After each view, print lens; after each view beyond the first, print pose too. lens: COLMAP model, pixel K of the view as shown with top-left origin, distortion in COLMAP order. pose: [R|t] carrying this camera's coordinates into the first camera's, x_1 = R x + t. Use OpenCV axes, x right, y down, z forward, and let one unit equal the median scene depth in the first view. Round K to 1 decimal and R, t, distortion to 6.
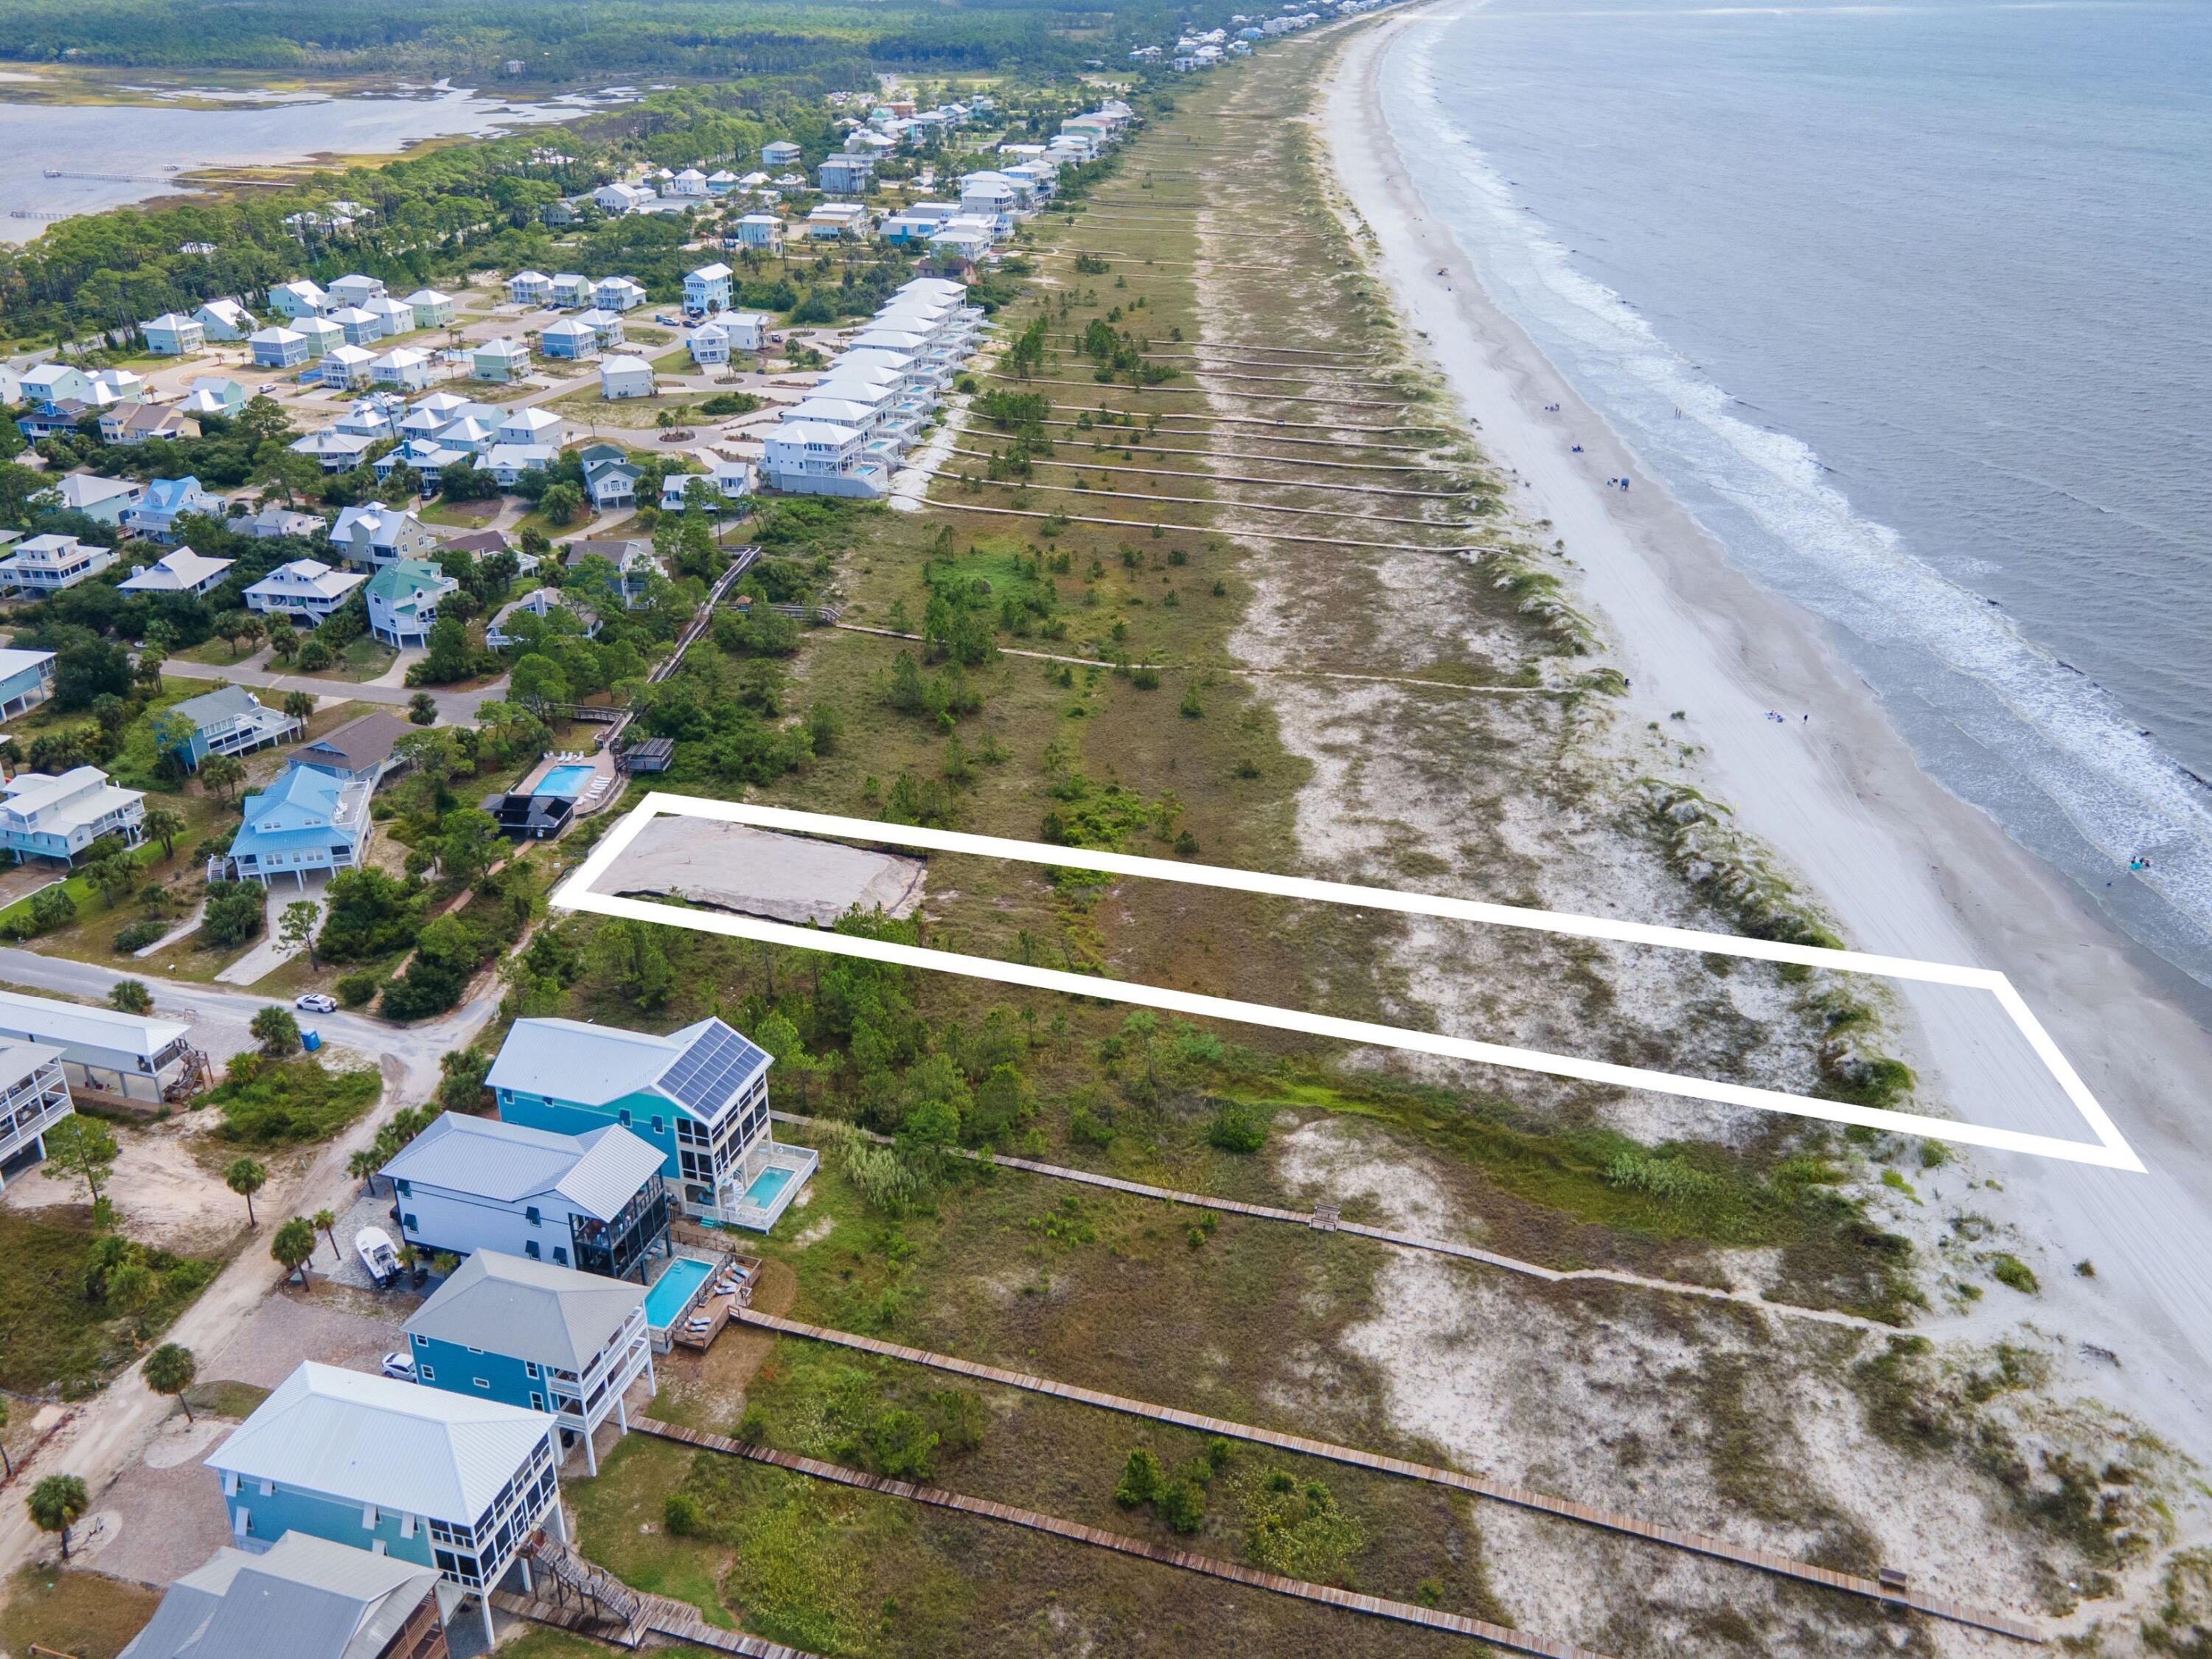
lens RADIAL K [[1841.7, 0, 1110.1], [0, 1841.7, 751.7], [0, 0, 1]] dist [0.009776, 0.073226]
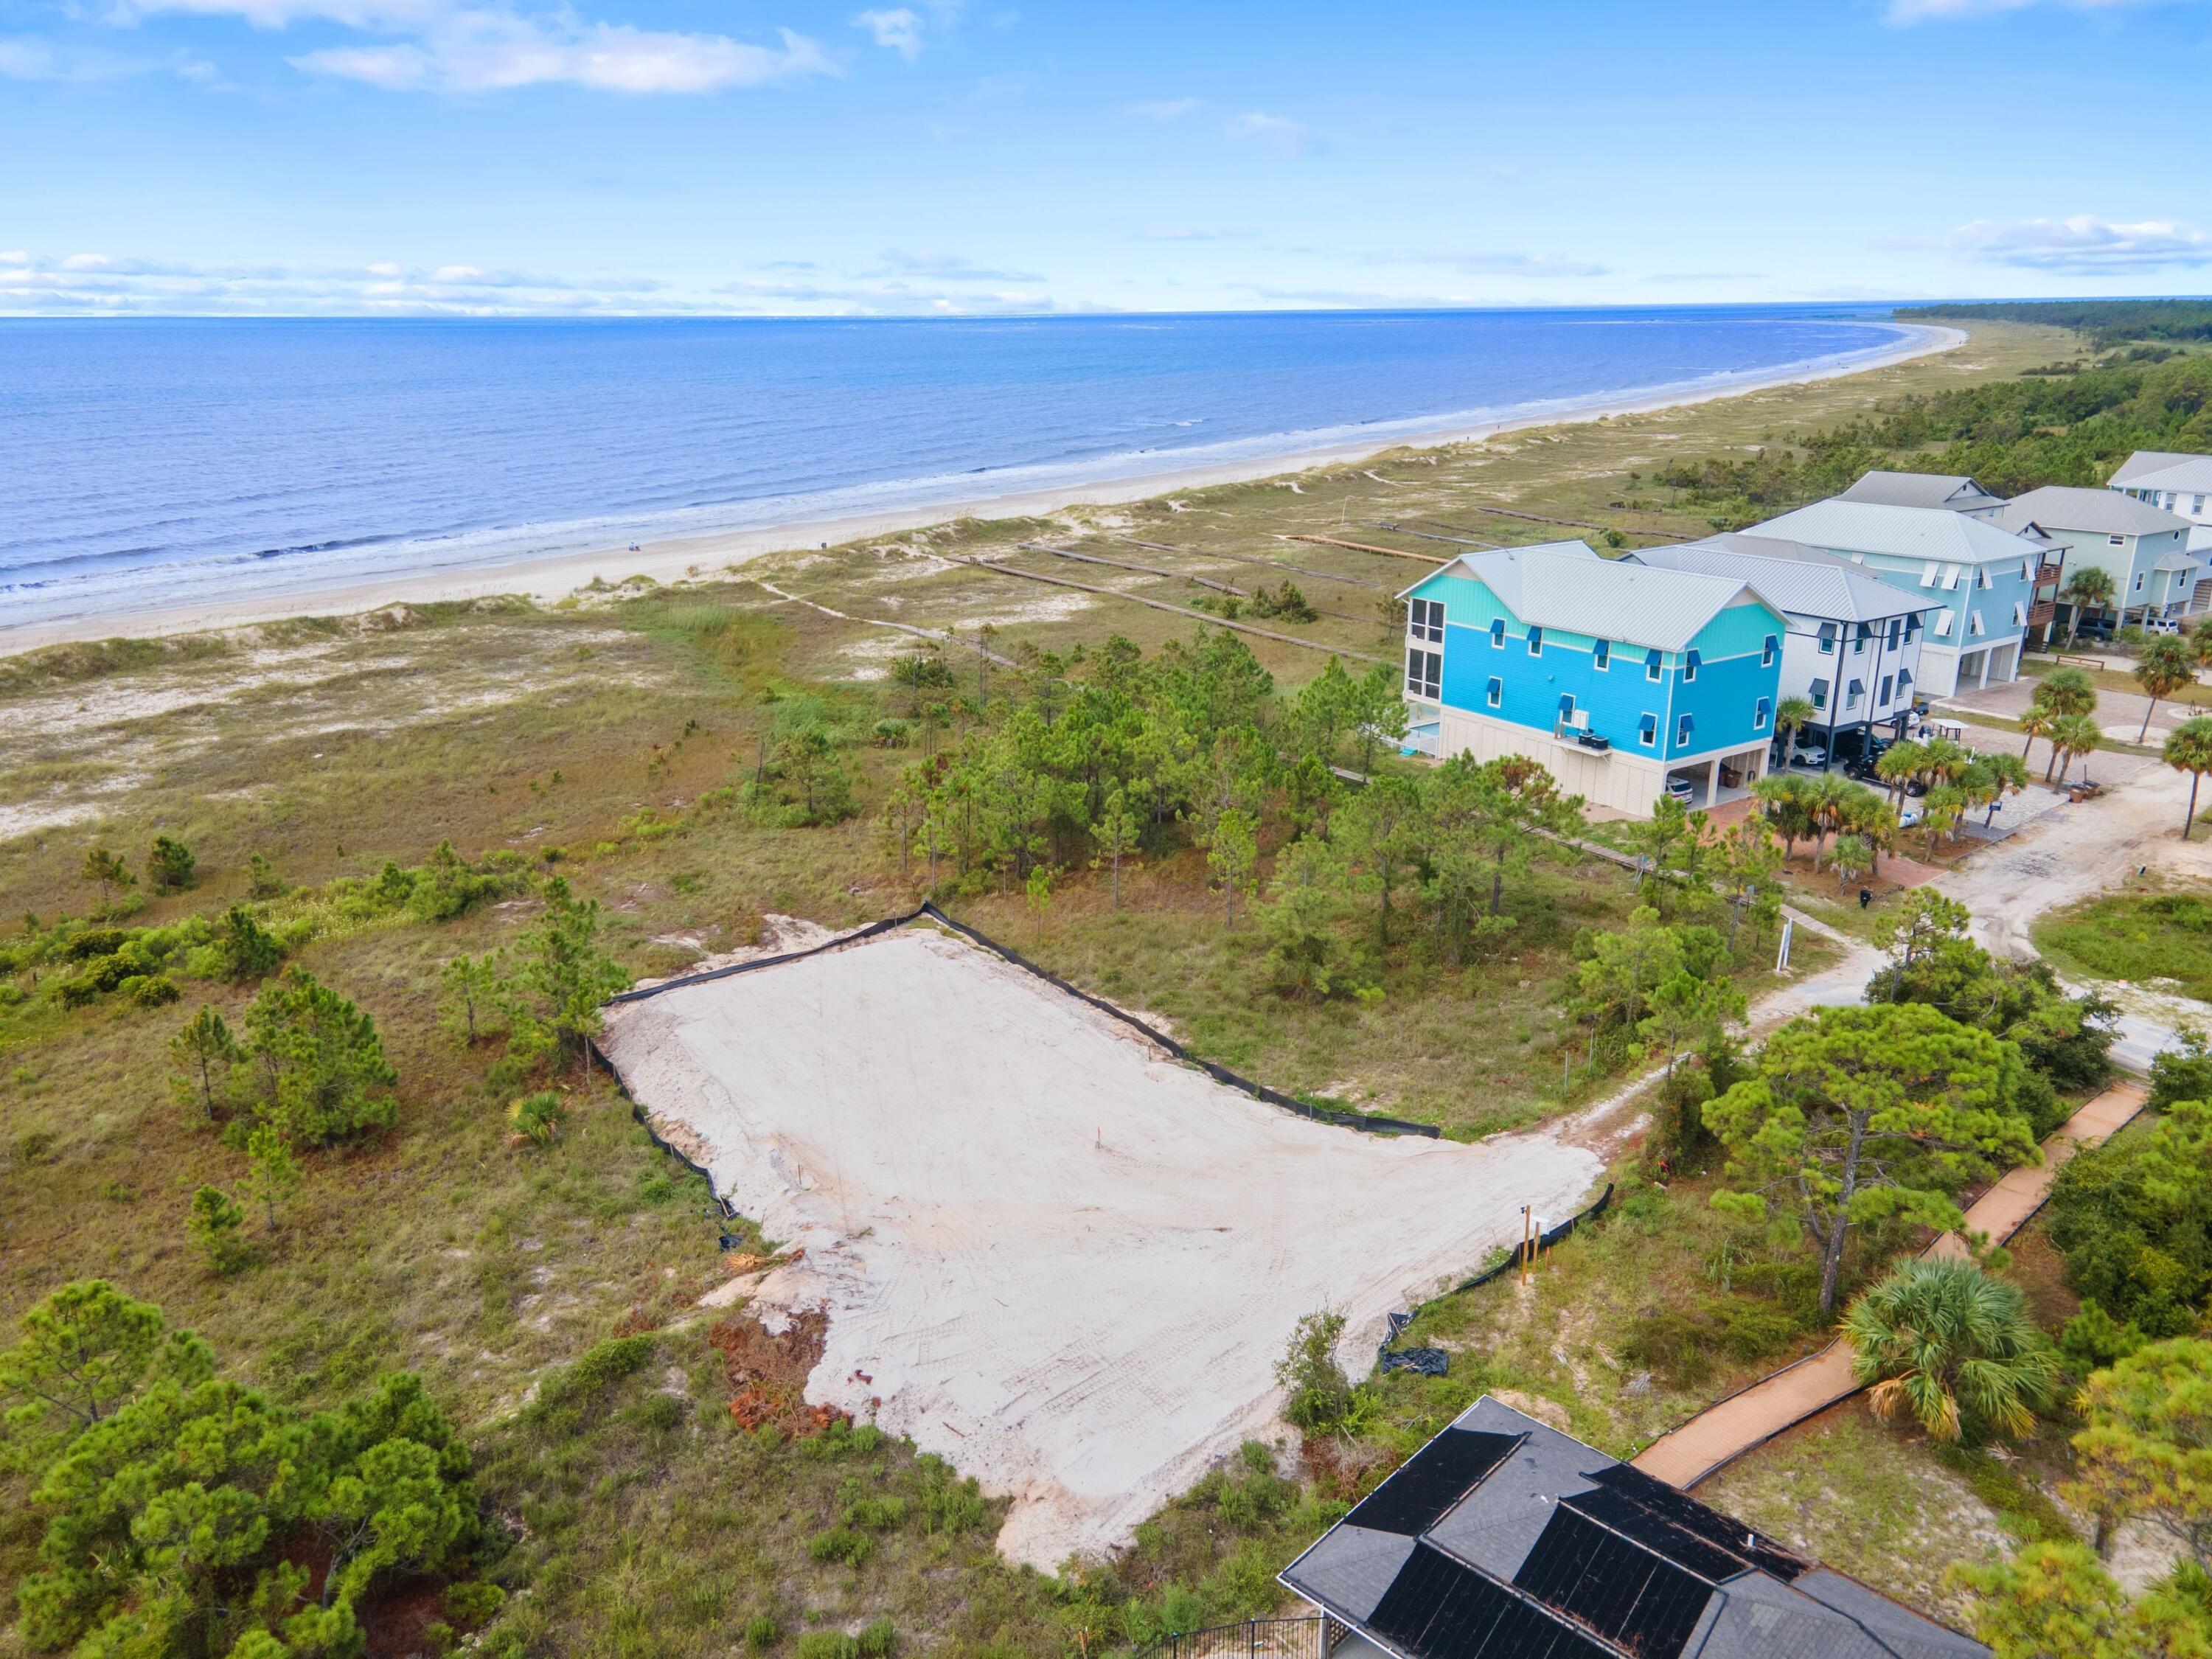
lens RADIAL K [[1618.1, 0, 1100.8], [0, 1618.1, 828.7], [0, 0, 1]] dist [0.010485, 0.098609]
pose [[-0.779039, -0.177079, 0.601449, -0.327710], [0.270905, 0.770048, 0.577613, -0.110498], [-0.565428, 0.612918, -0.551926, 0.976933]]
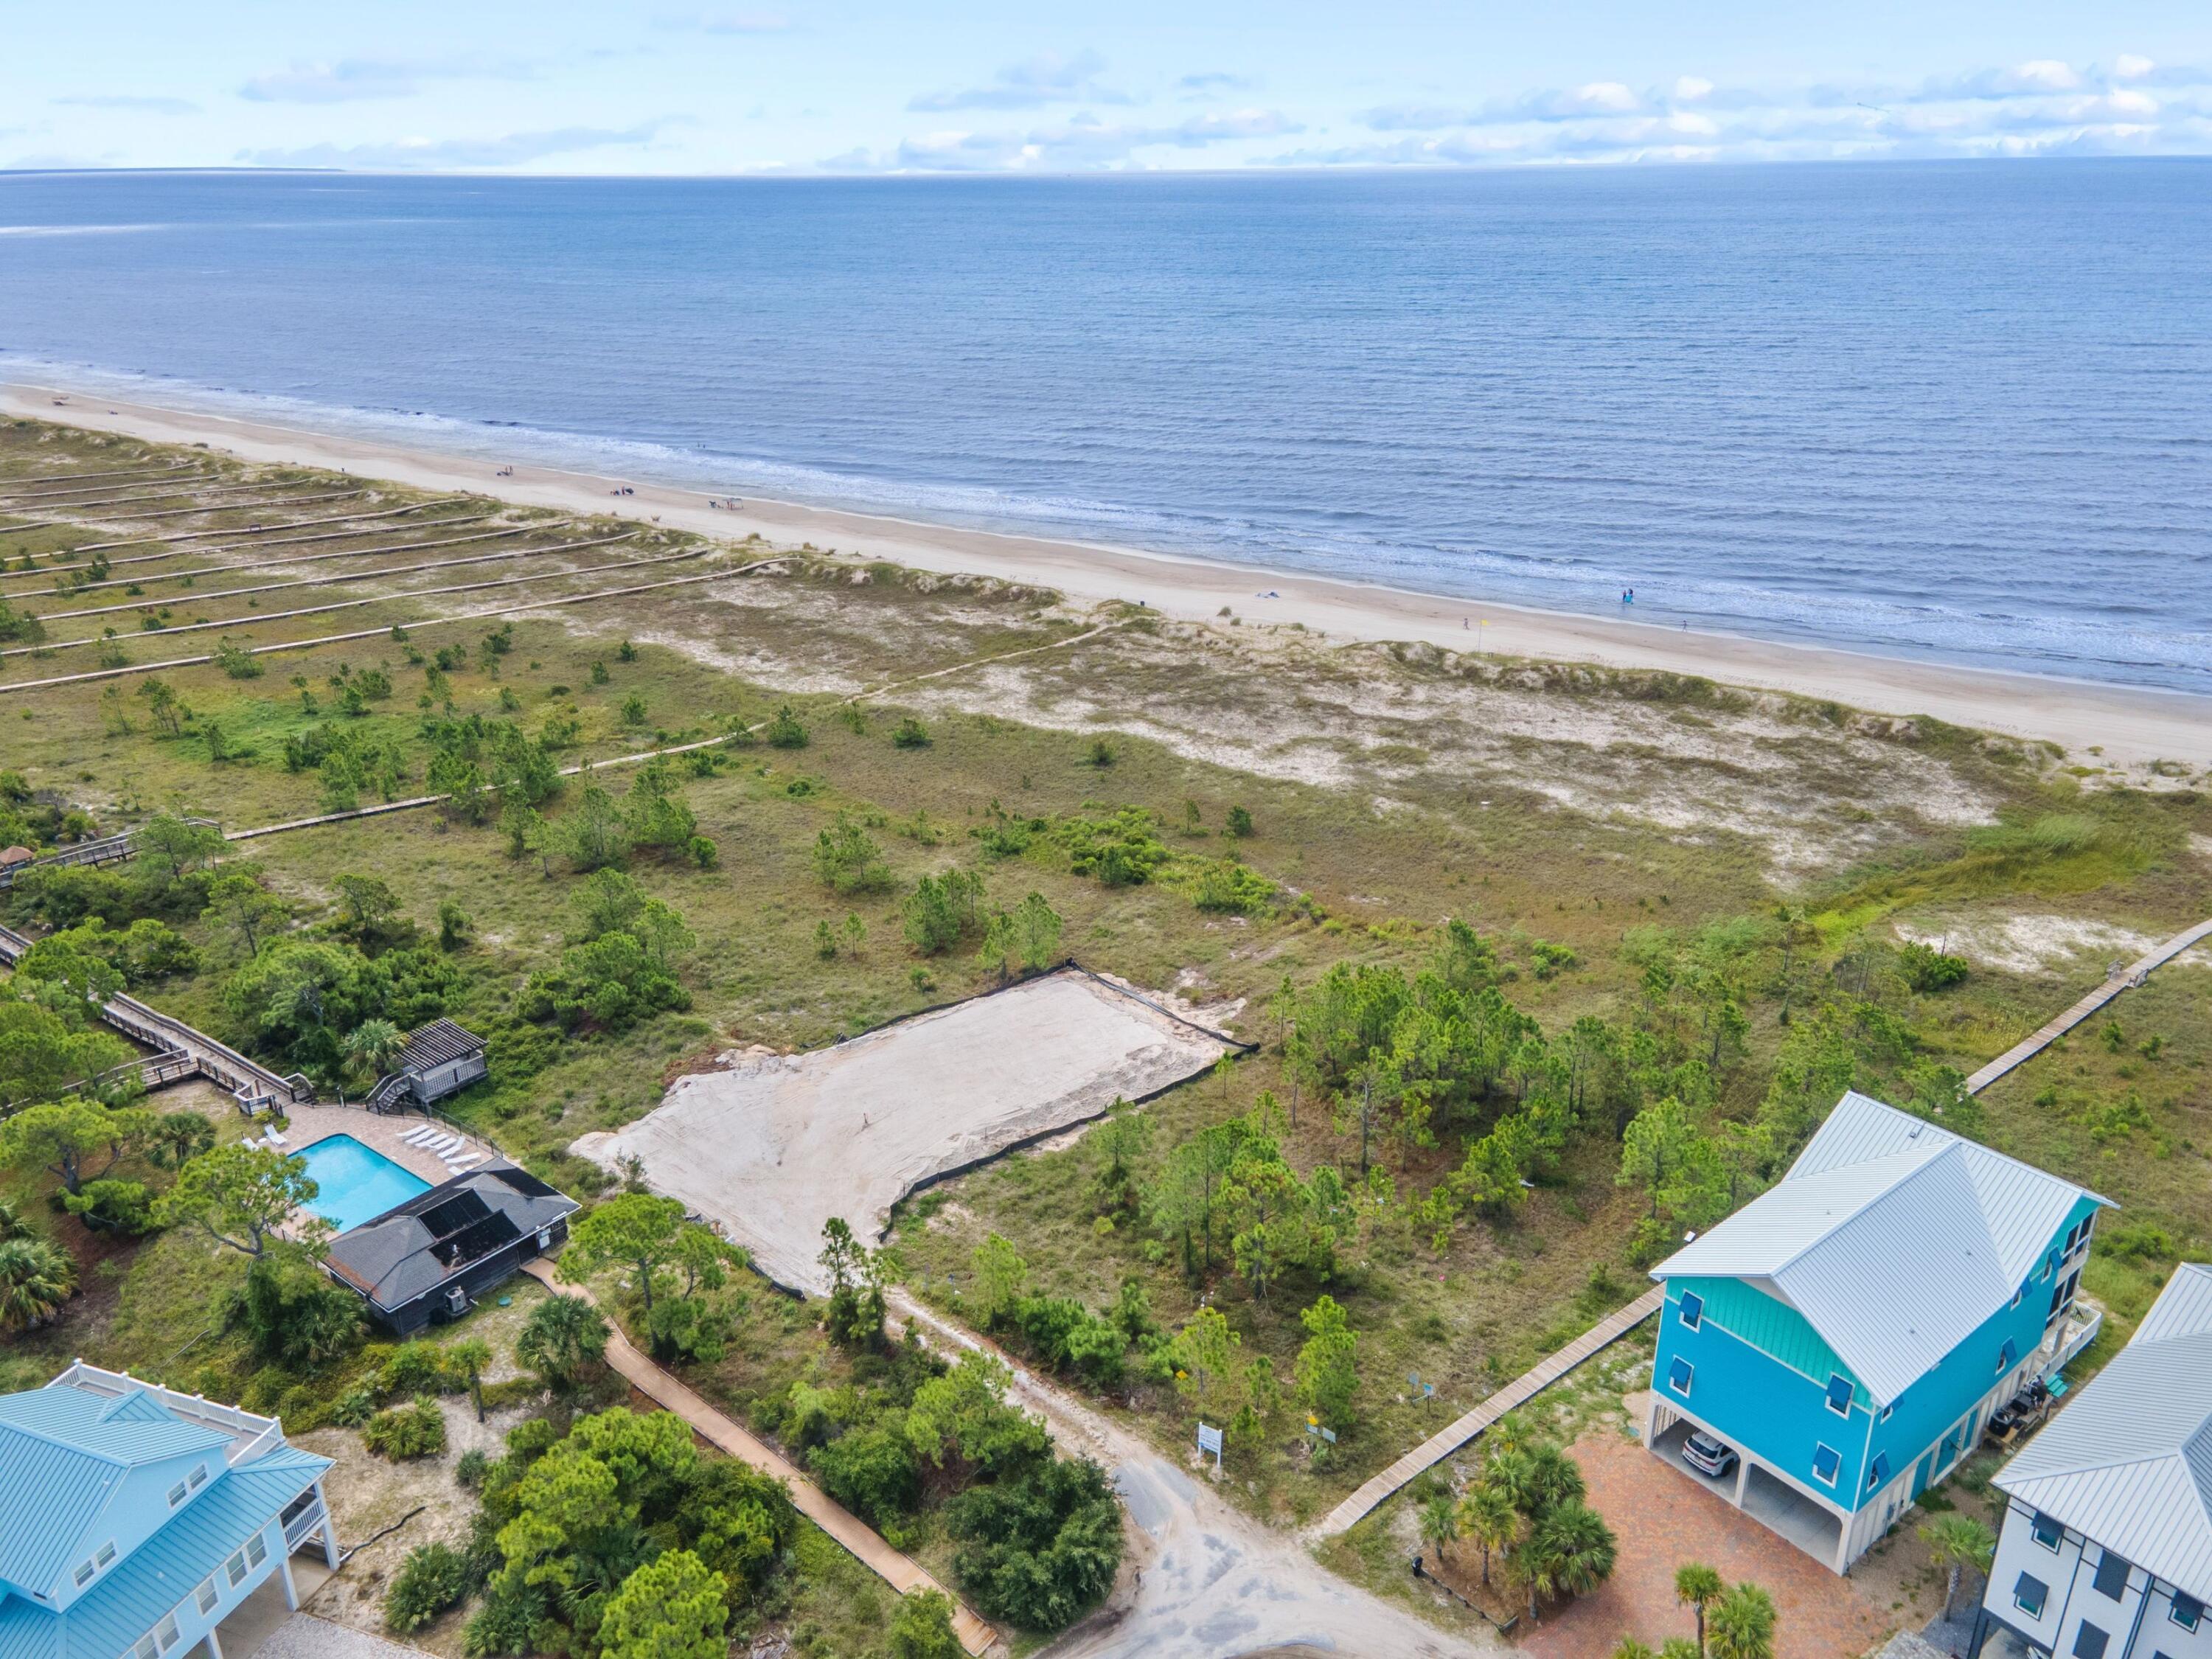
lens RADIAL K [[1617.3, 0, 1109.6], [0, 1617.3, 827.8], [0, 0, 1]] dist [0.038600, 0.007762]
pose [[0.545531, -0.313763, 0.777141, -0.467975], [0.344799, 0.929190, 0.133112, -0.052127], [-0.763878, 0.195340, 0.615088, 0.560234]]
